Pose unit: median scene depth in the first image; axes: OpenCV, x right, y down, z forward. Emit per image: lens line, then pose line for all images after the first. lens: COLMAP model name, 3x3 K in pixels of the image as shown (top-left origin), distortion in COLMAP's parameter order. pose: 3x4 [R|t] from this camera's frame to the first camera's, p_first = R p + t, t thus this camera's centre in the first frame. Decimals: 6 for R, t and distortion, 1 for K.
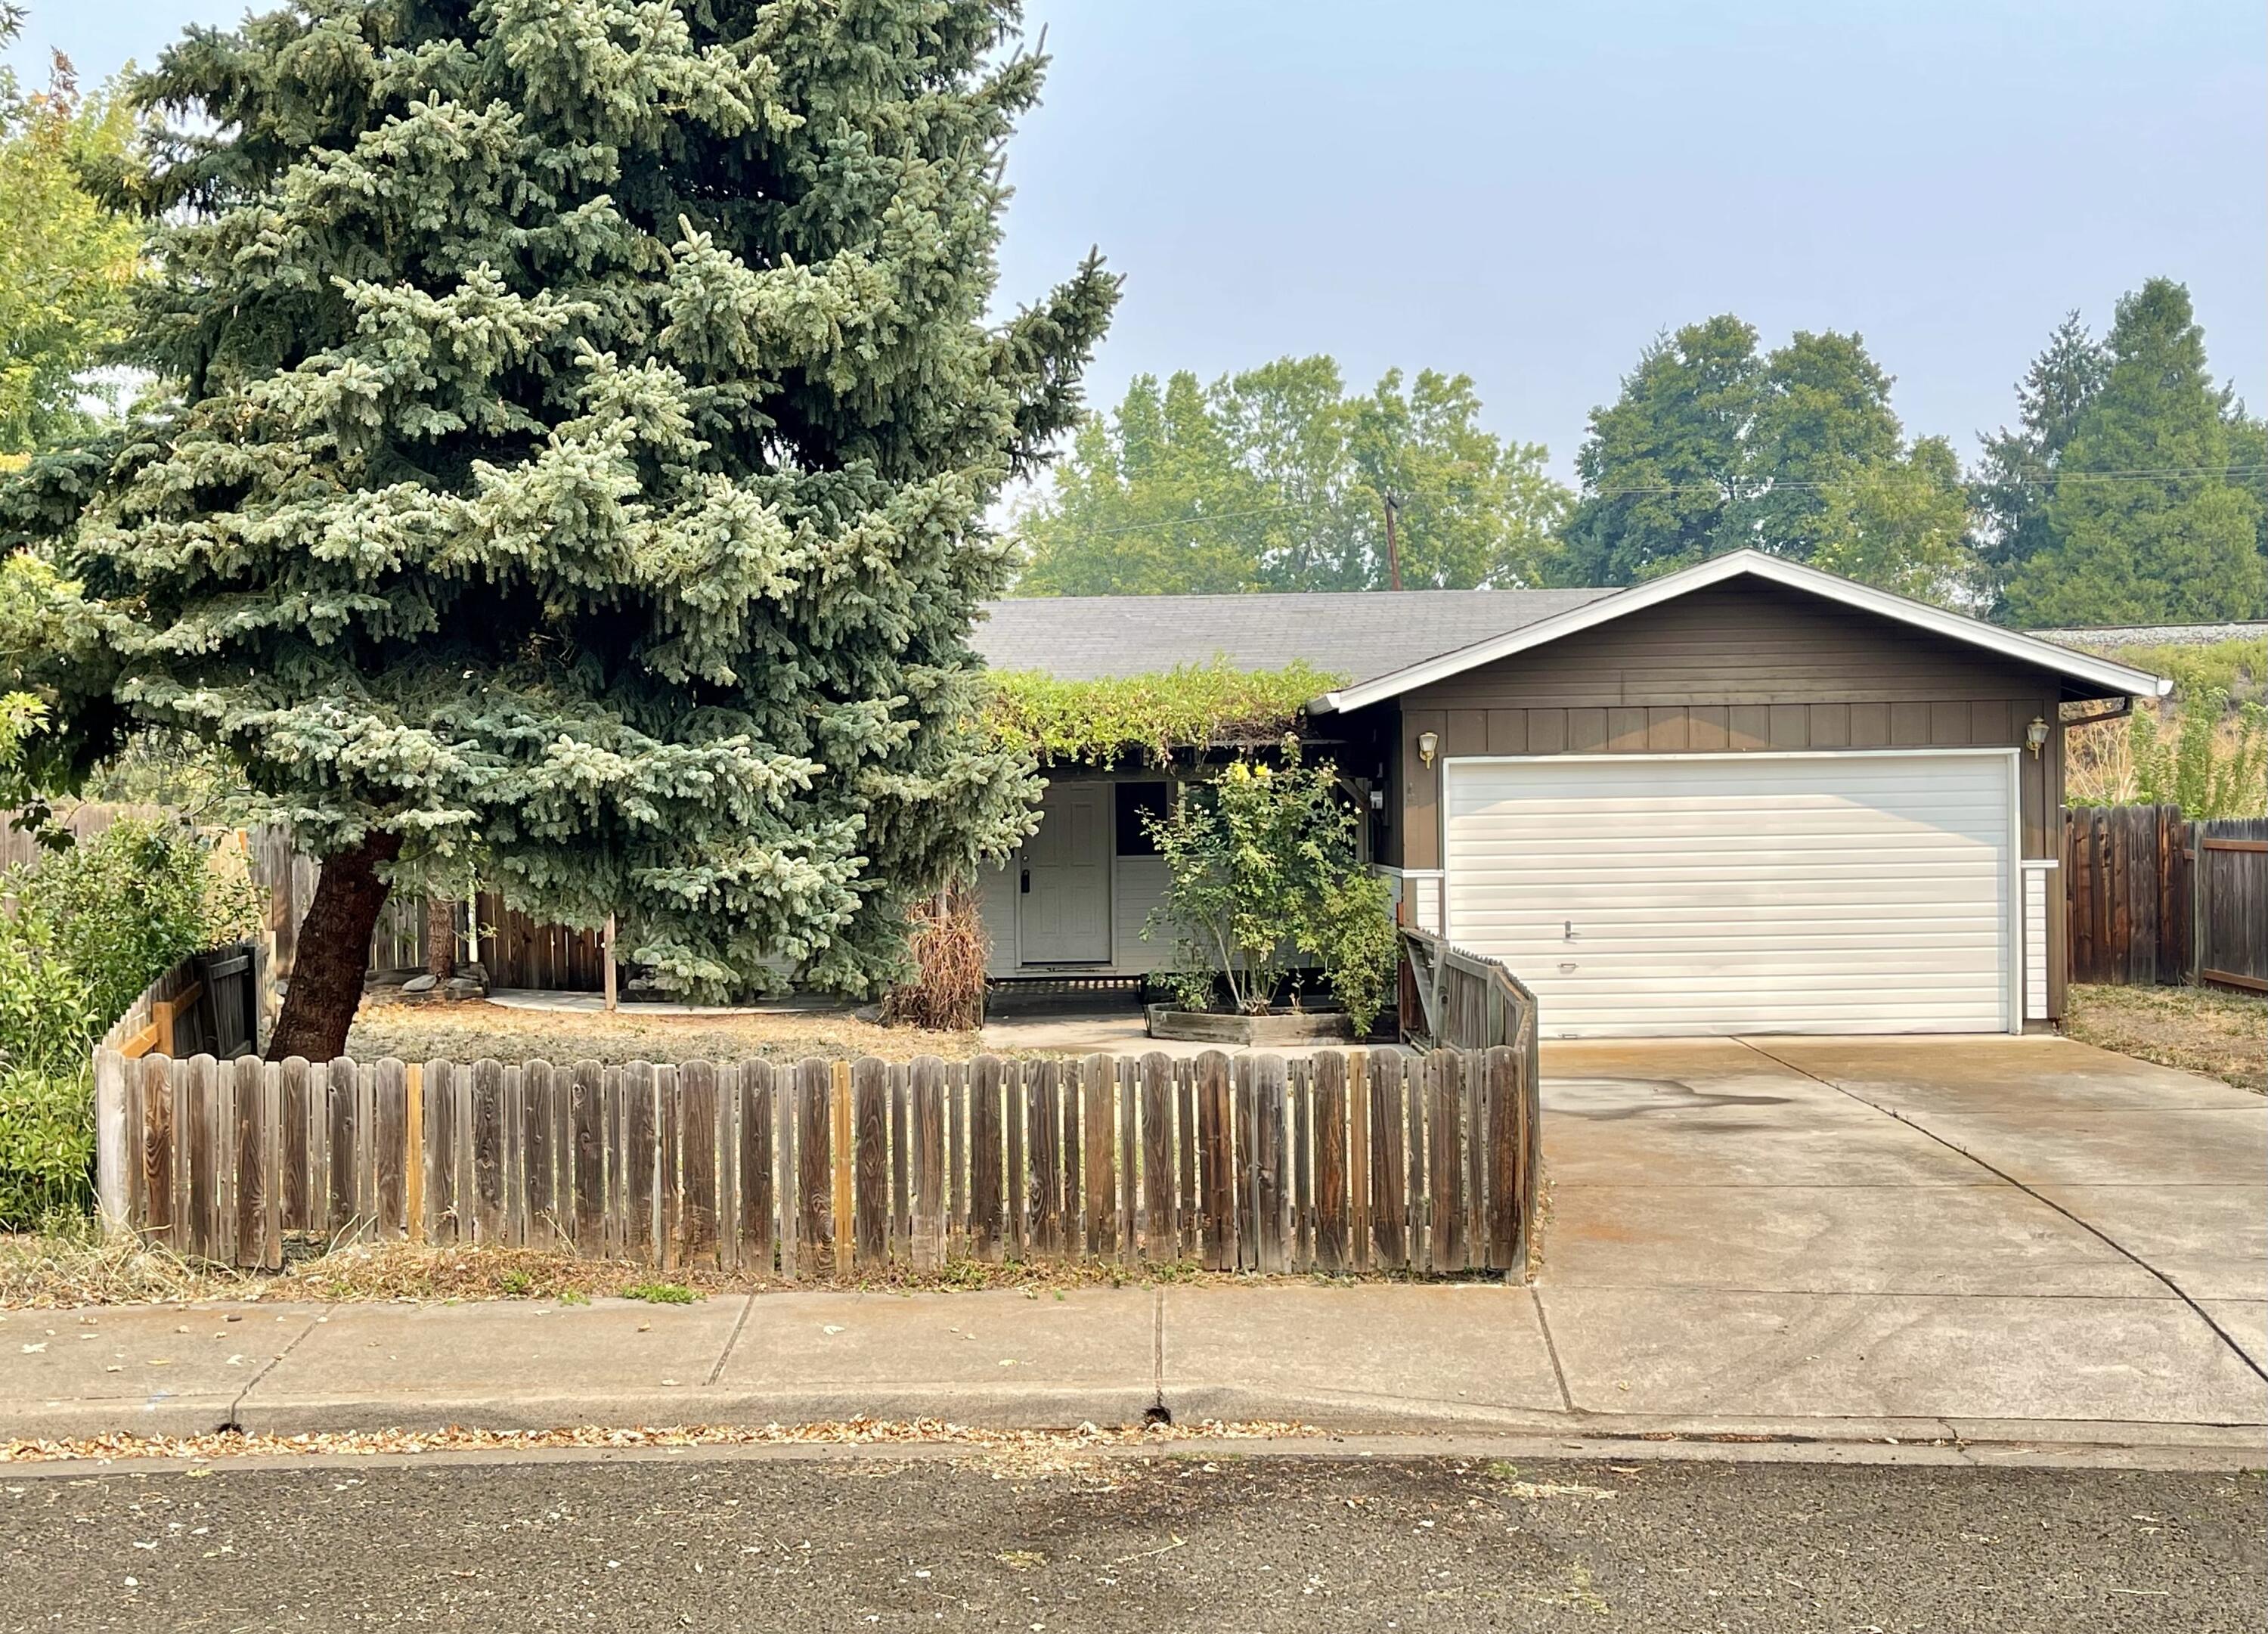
lens RADIAL K [[2545.3, 0, 1191.1], [0, 2545.3, 848.5], [0, 0, 1]] dist [0.069171, 0.000000]
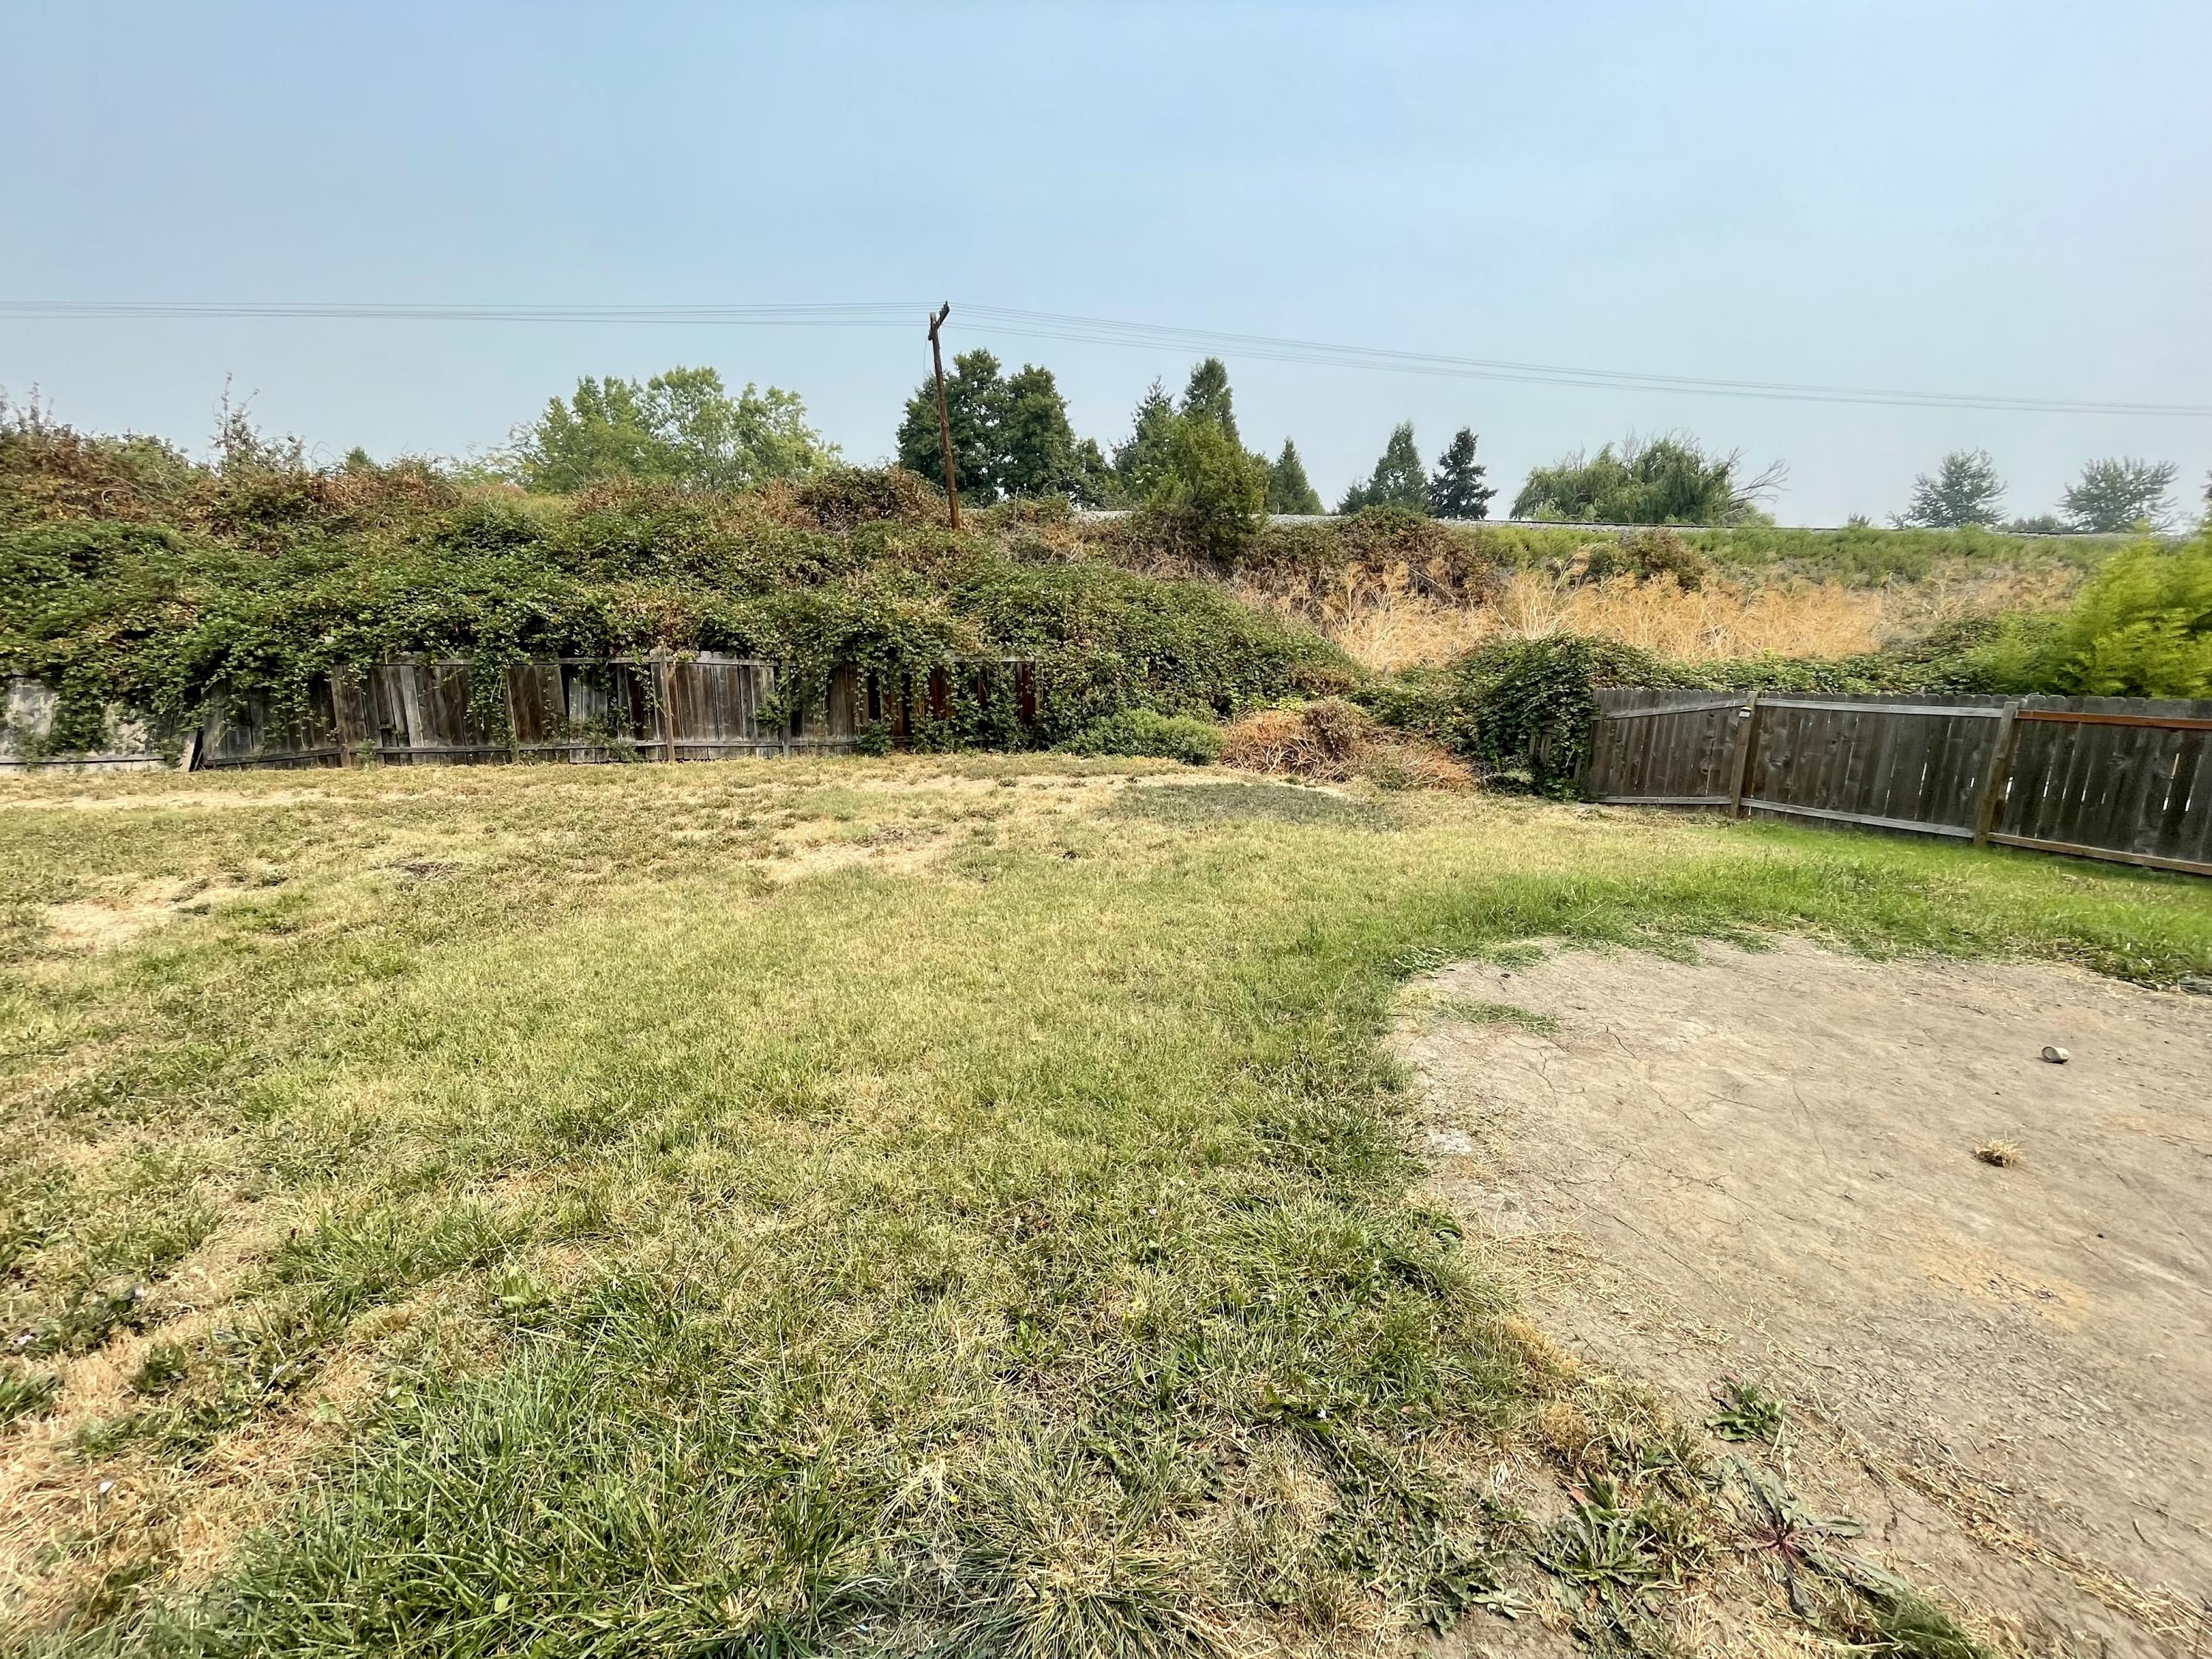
lens RADIAL K [[902.6, 0, 1102.5], [0, 902.6, 801.2], [0, 0, 1]] dist [-0.006770, 0.002160]
pose [[0.879953, -0.066022, 0.470450, -0.150141], [-0.009175, 0.987749, 0.155780, -0.010071], [-0.474971, -0.141395, 0.868568, 2.061775]]
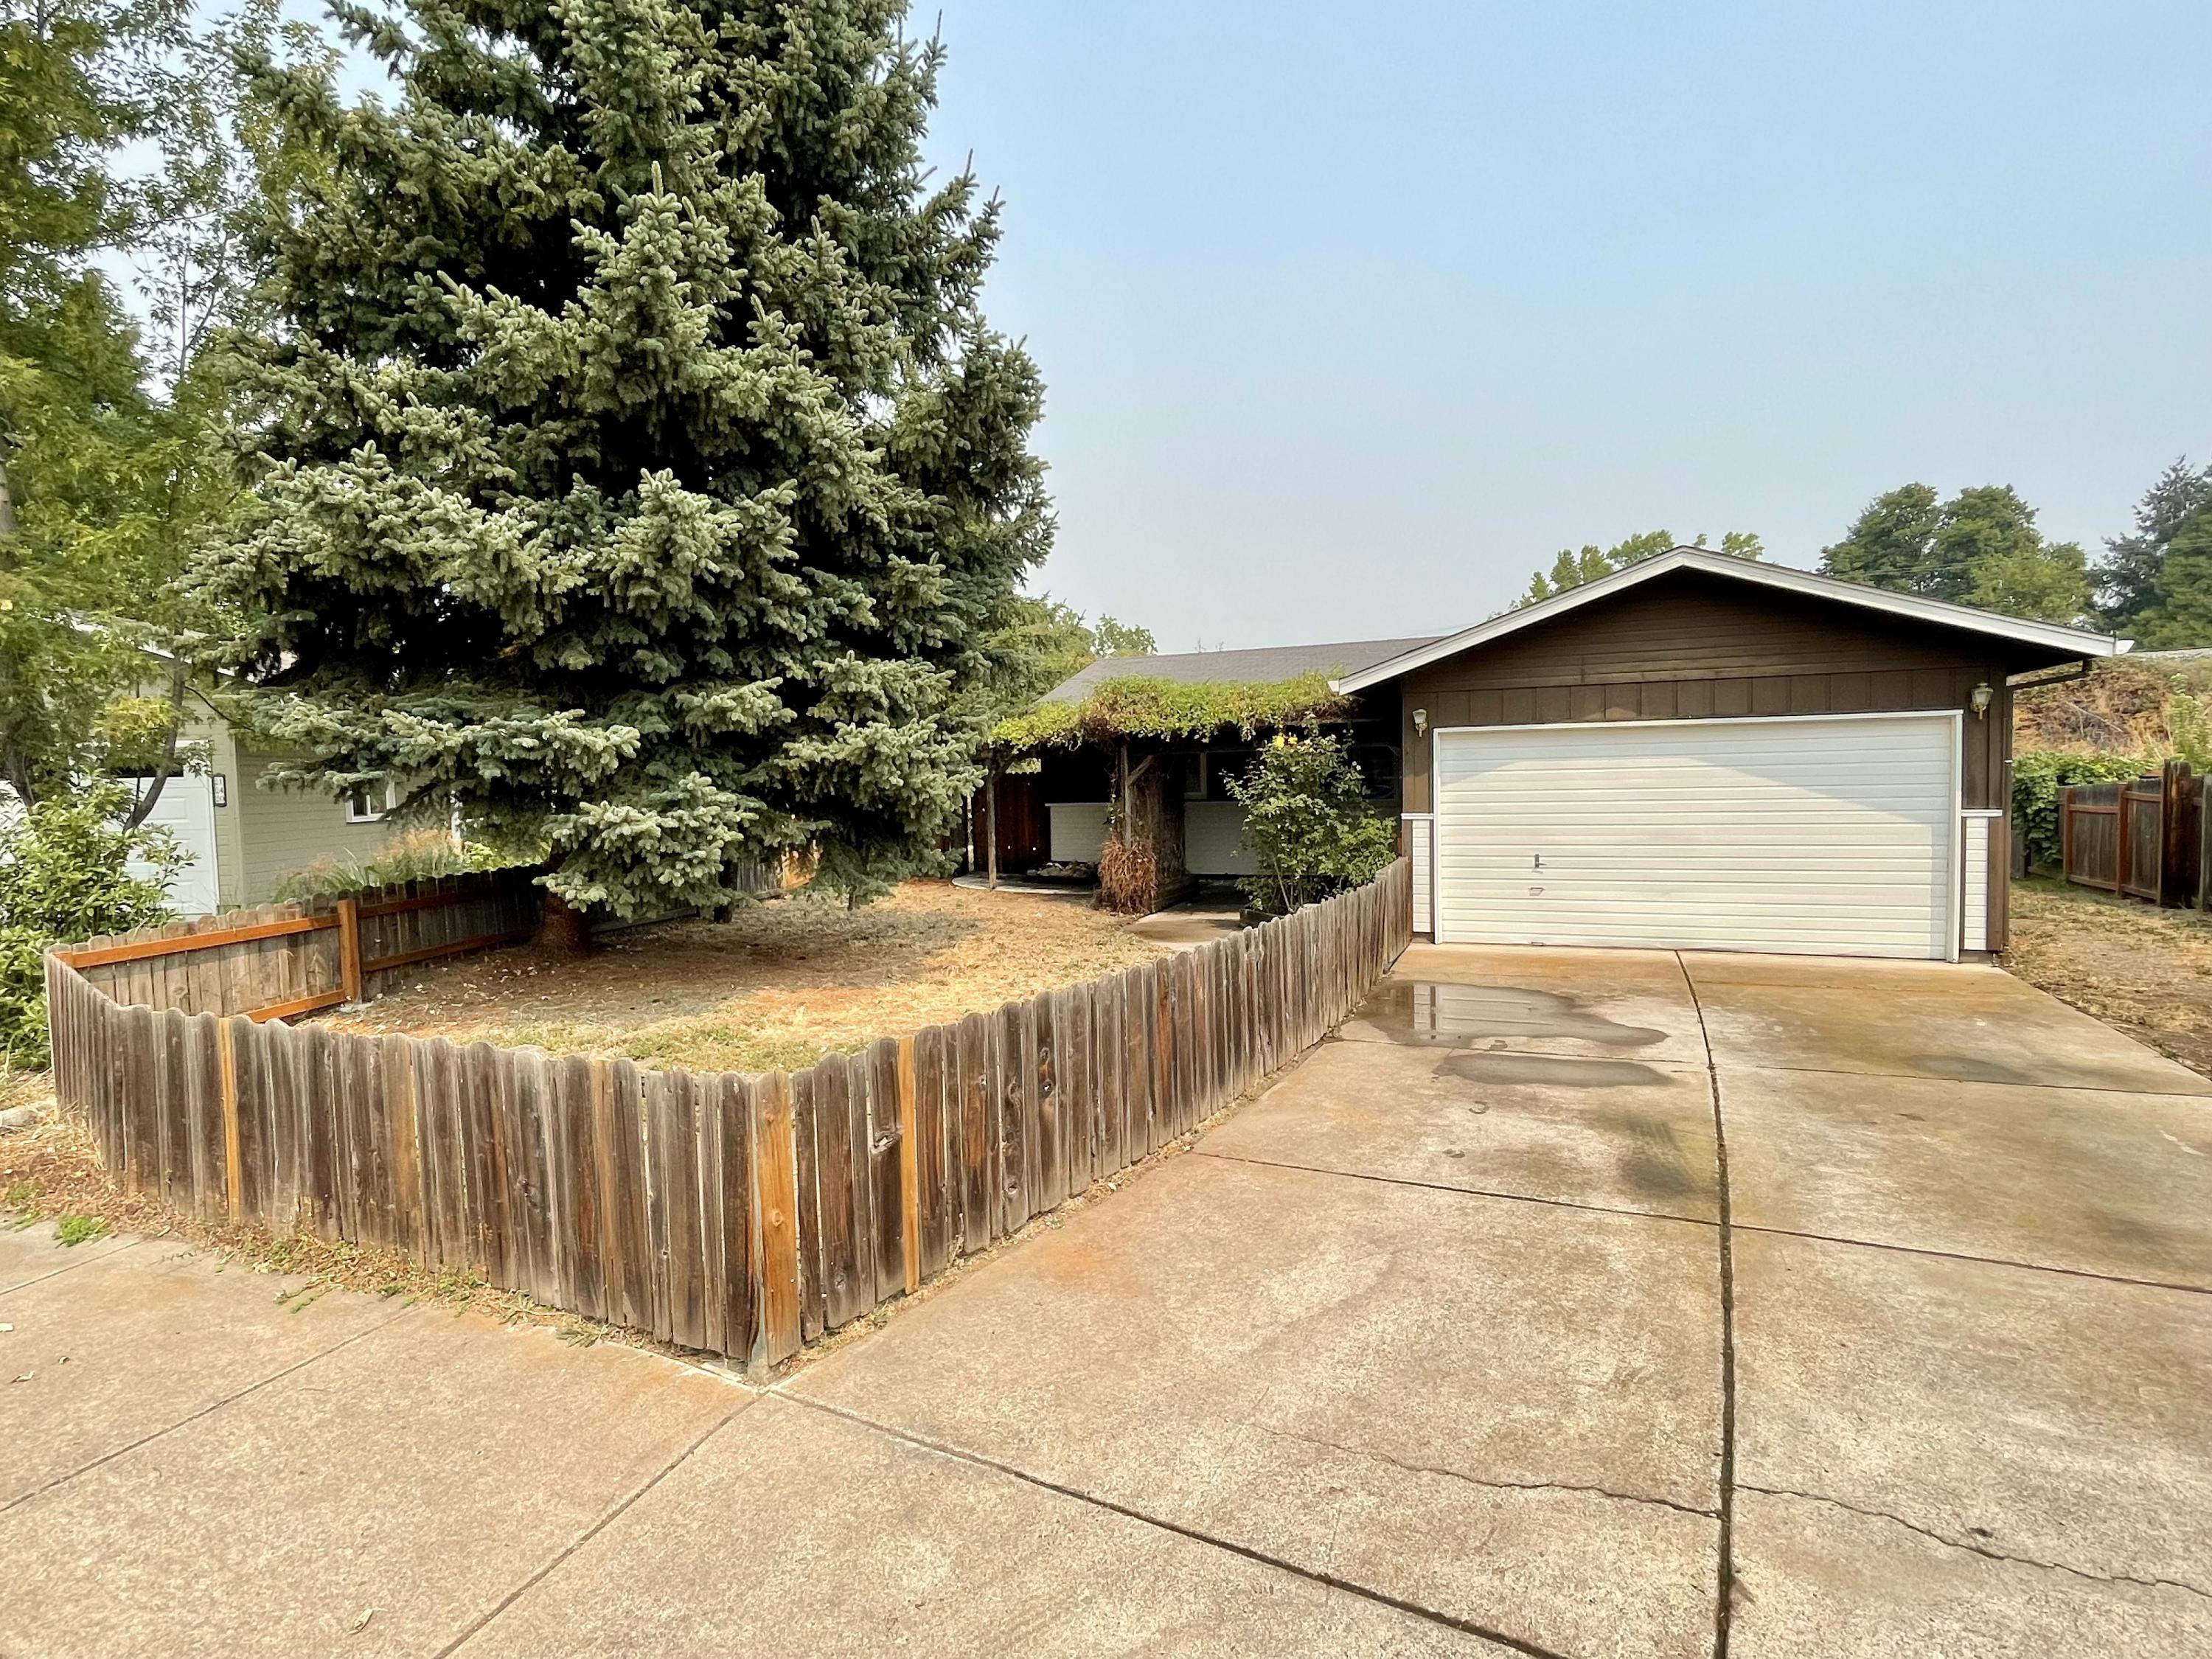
lens RADIAL K [[1138.7, 0, 1106.2], [0, 1138.7, 835.2], [0, 0, 1]] dist [-0.000187, 0.005772]
pose [[0.909977, 0.017827, -0.414276, 0.188864], [-0.001845, 0.999240, 0.038945, -0.003154], [0.414656, -0.034675, 0.909318, 0.386672]]
